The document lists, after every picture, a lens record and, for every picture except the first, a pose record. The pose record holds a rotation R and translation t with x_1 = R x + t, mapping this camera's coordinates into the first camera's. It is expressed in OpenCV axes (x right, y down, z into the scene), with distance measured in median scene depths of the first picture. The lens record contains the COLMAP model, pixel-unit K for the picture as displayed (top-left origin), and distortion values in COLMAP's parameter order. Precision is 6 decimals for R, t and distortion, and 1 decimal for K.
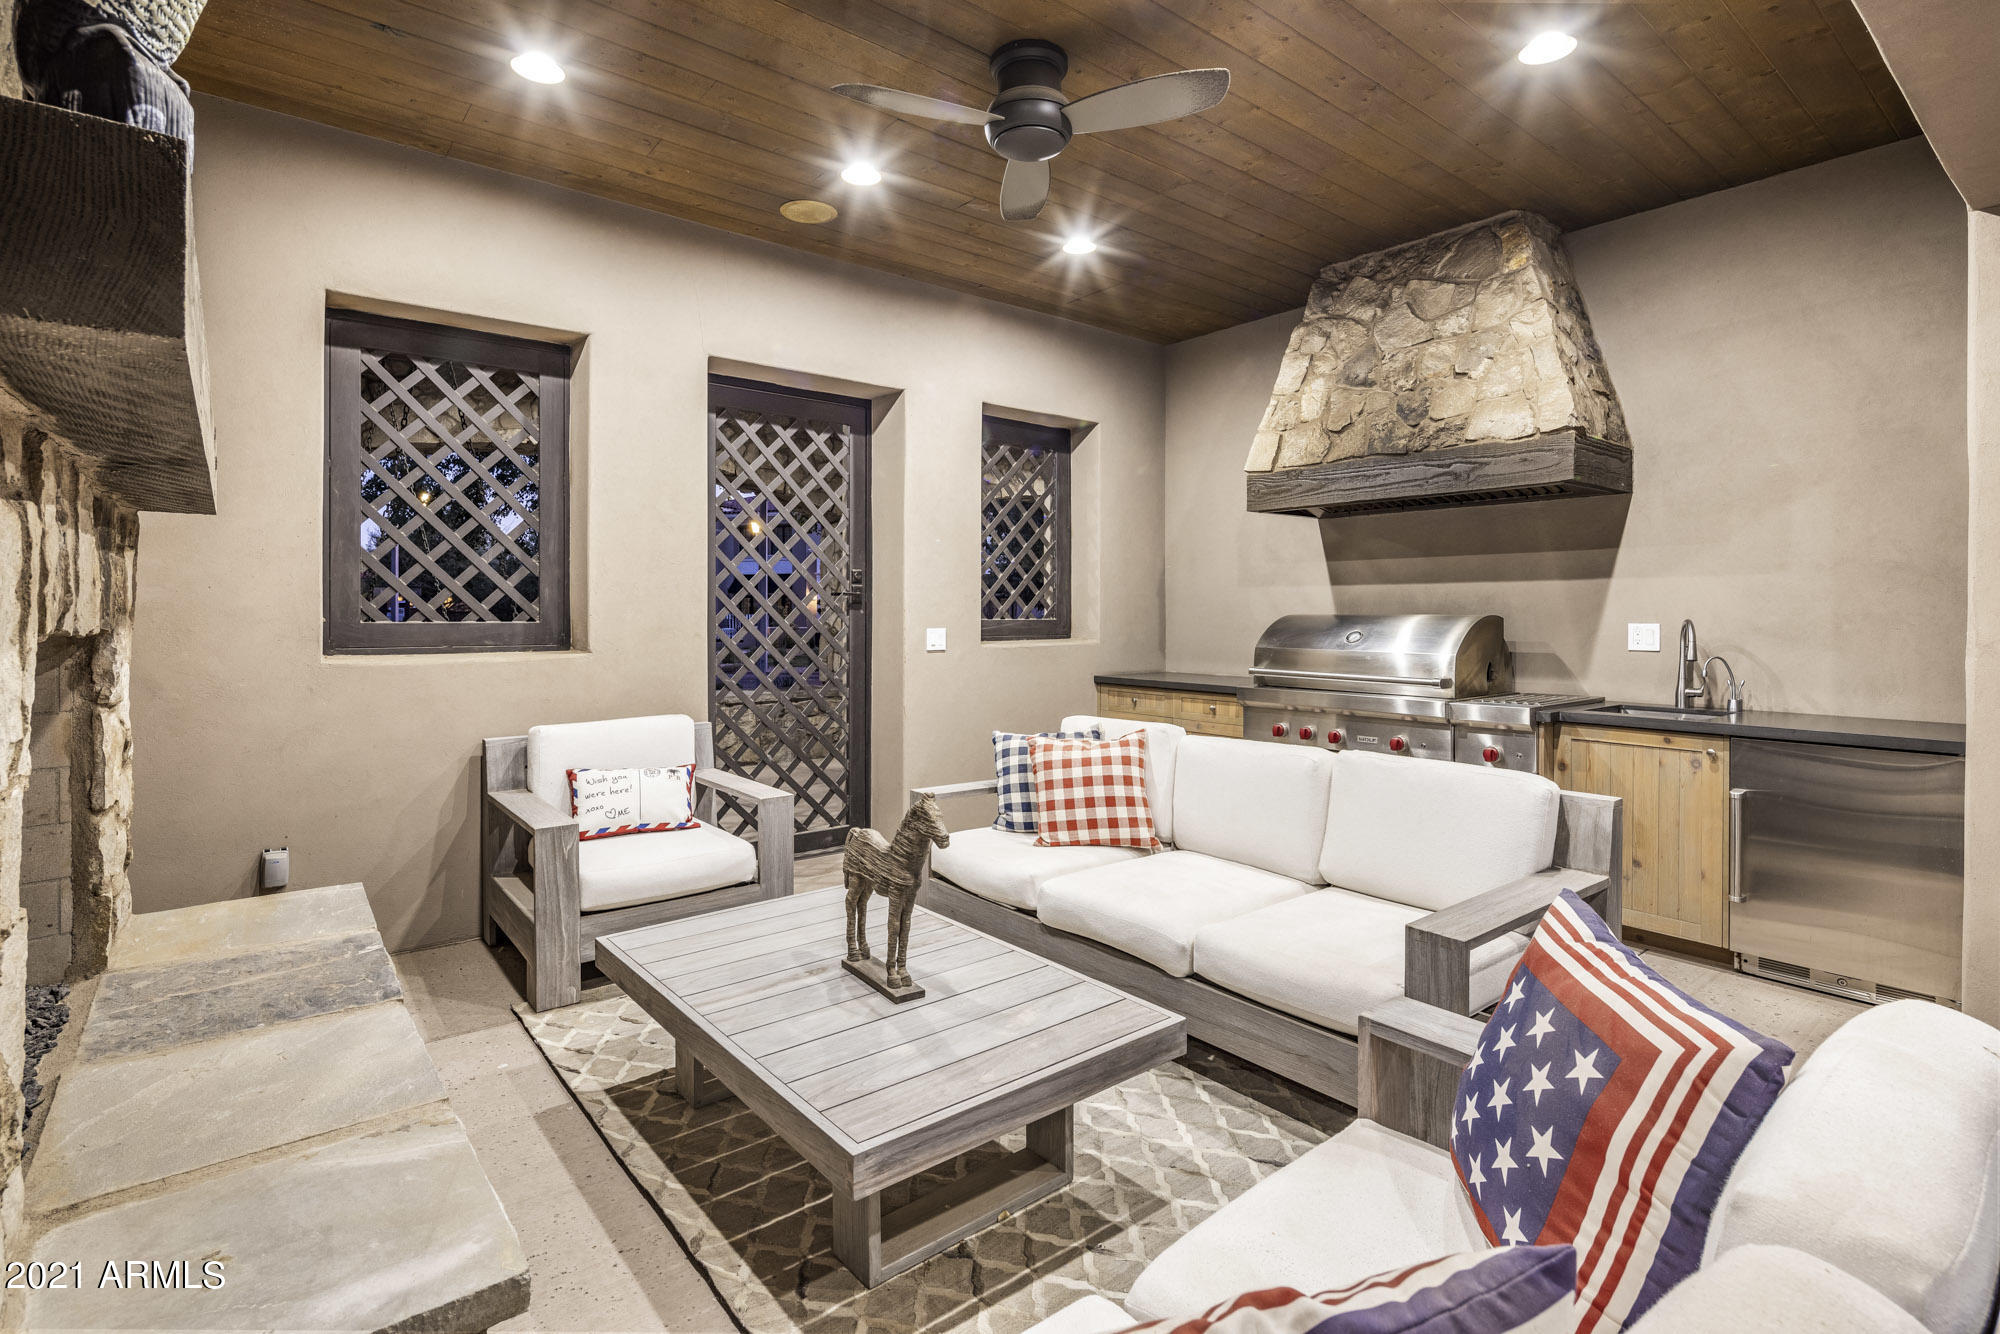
lens RADIAL K [[969.2, 0, 1003.2], [0, 969.2, 608.8], [0, 0, 1]] dist [0.002496, -0.000158]
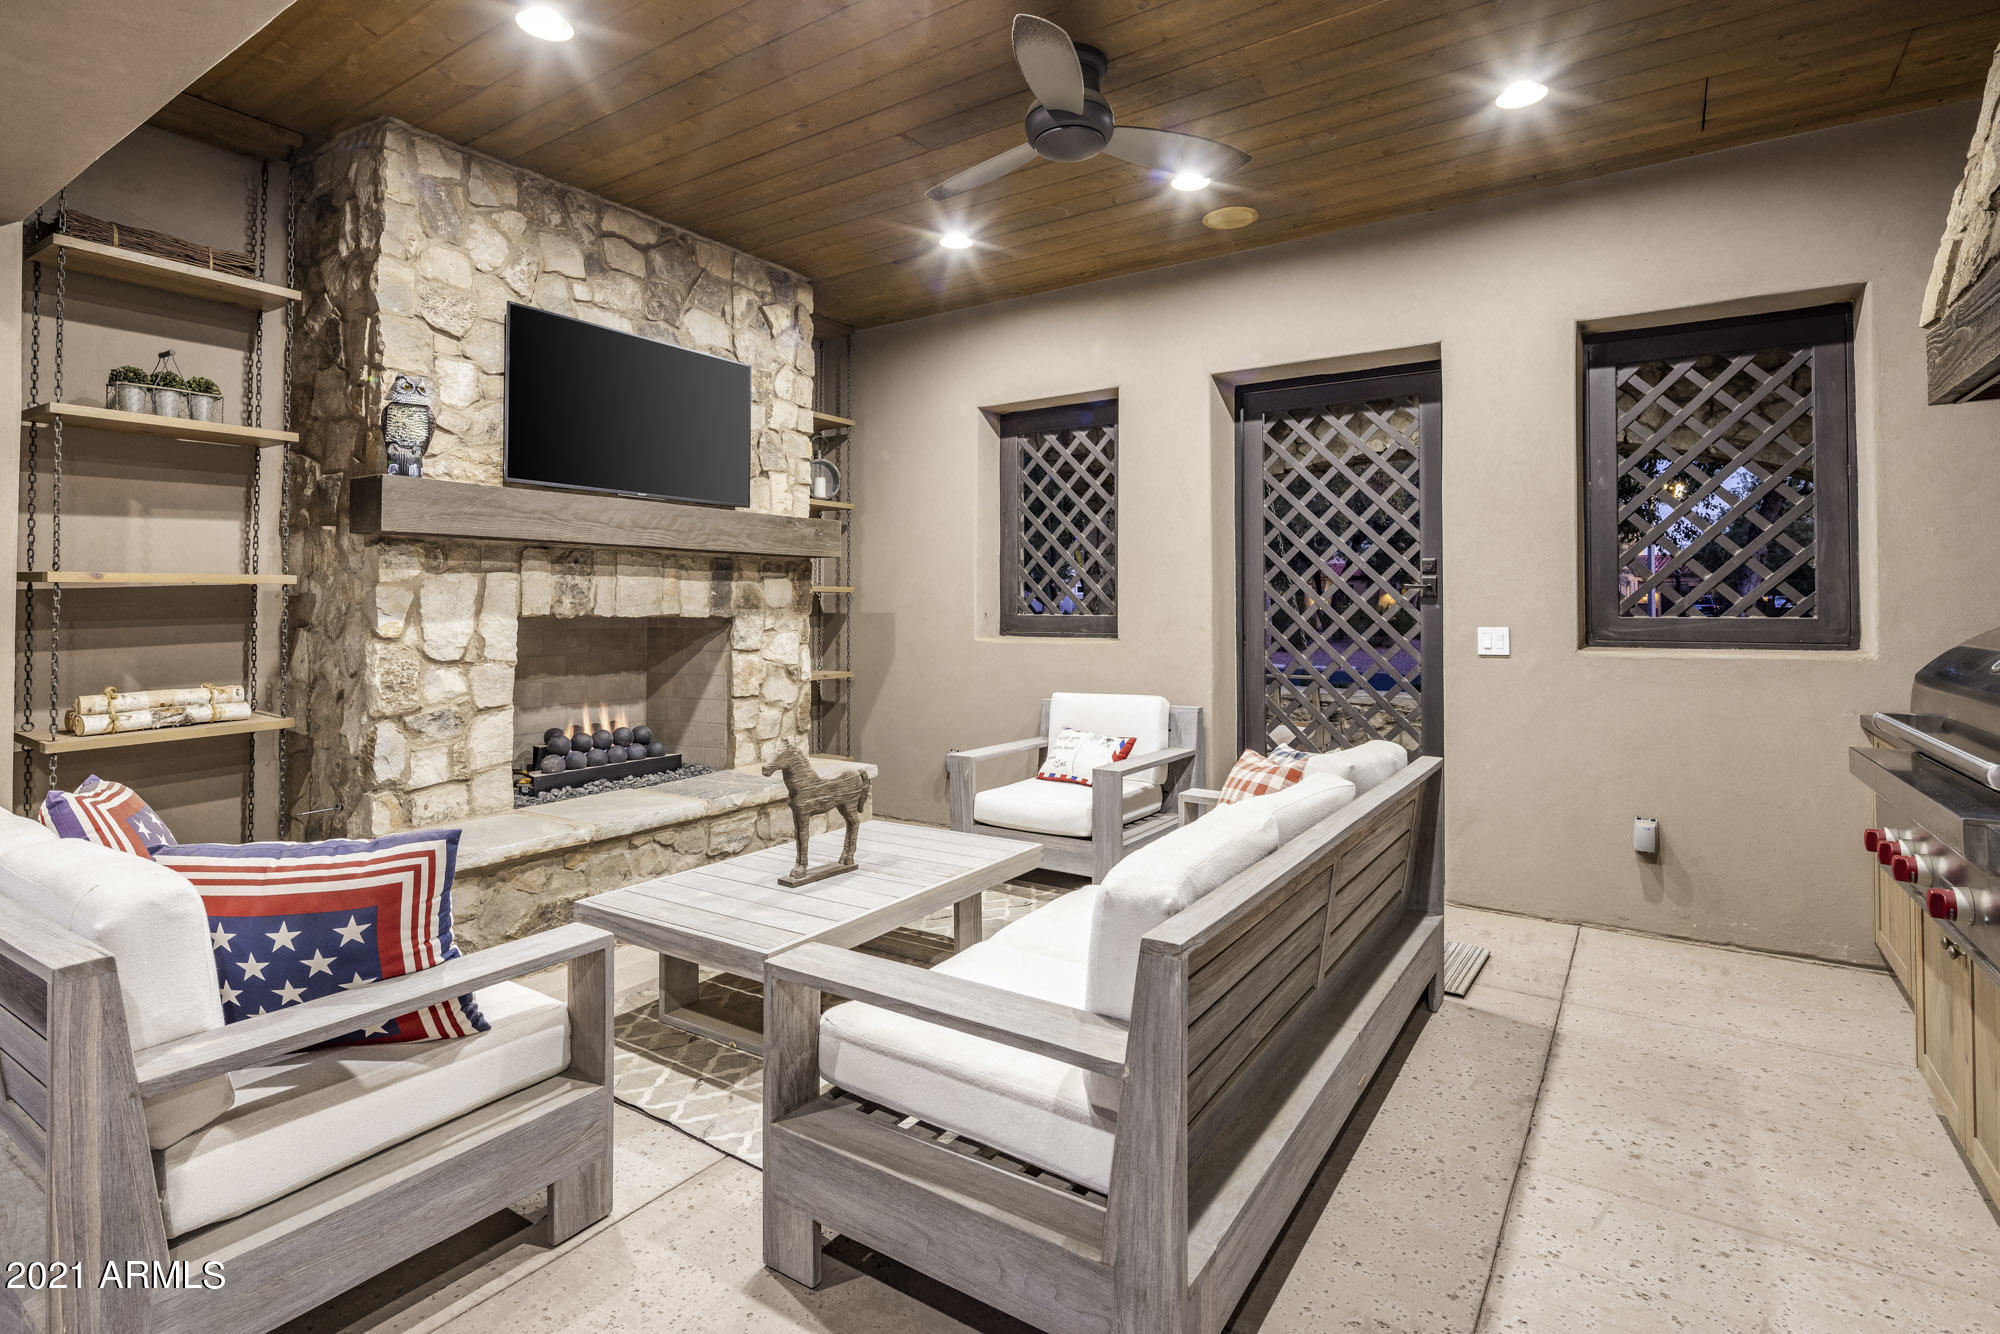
lens RADIAL K [[969.2, 0, 1003.2], [0, 969.2, 608.8], [0, 0, 1]] dist [0.002496, -0.000158]
pose [[0.297841, -0.010637, -0.954556, 0.636094], [-0.003134, 0.999922, -0.012120, 0.017296], [0.954610, 0.006602, 0.297784, 0.432978]]
